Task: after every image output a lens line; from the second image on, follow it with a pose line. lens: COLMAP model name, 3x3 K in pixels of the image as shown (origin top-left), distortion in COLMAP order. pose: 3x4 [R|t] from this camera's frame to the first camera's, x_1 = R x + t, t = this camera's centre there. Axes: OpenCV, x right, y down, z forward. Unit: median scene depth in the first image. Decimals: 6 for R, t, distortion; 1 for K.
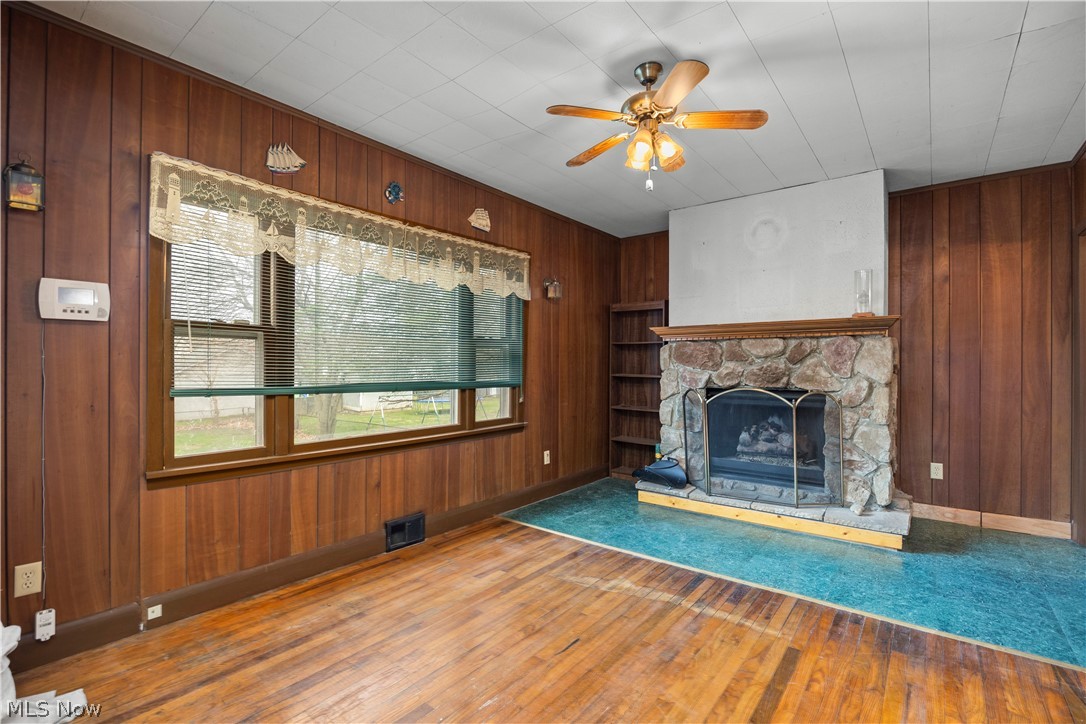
lens RADIAL K [[483.7, 0, 535.7], [0, 483.7, 363.1], [0, 0, 1]] dist [-0.007308, -0.002053]
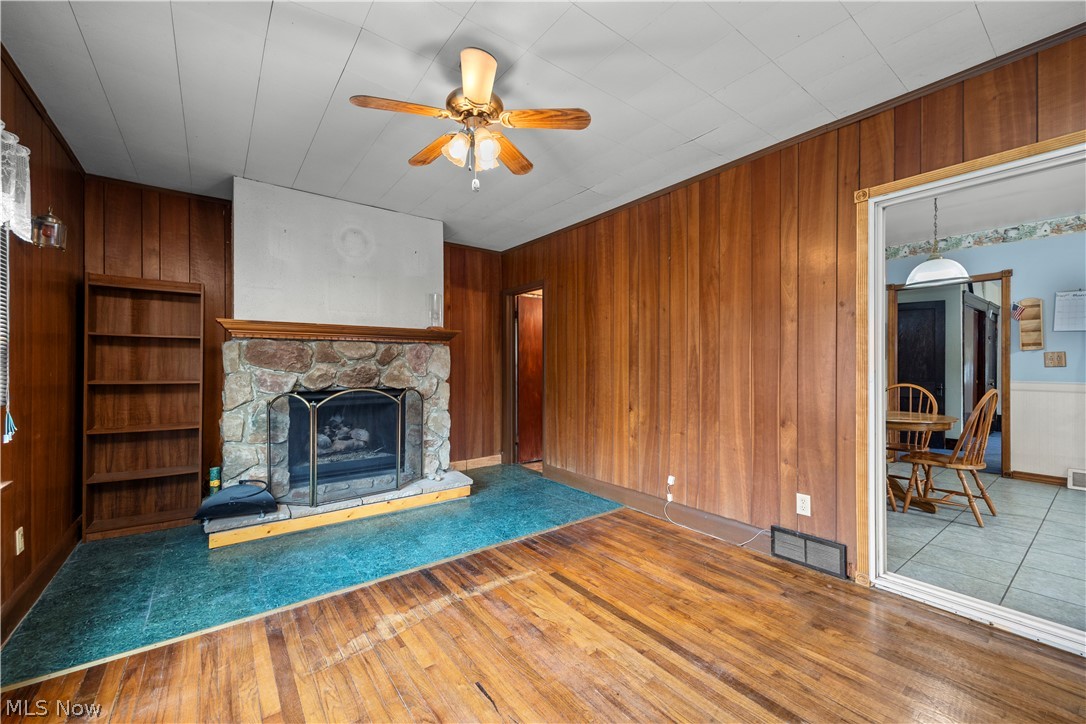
lens RADIAL K [[432.9, 0, 534.0], [0, 432.9, 364.9], [0, 0, 1]] dist [0.002110, 0.001610]
pose [[0.252463, 0.003449, 0.967600, -0.382092], [-0.000749, 0.999994, -0.003370, 0.003838], [-0.967606, 0.000126, 0.252464, 0.424971]]
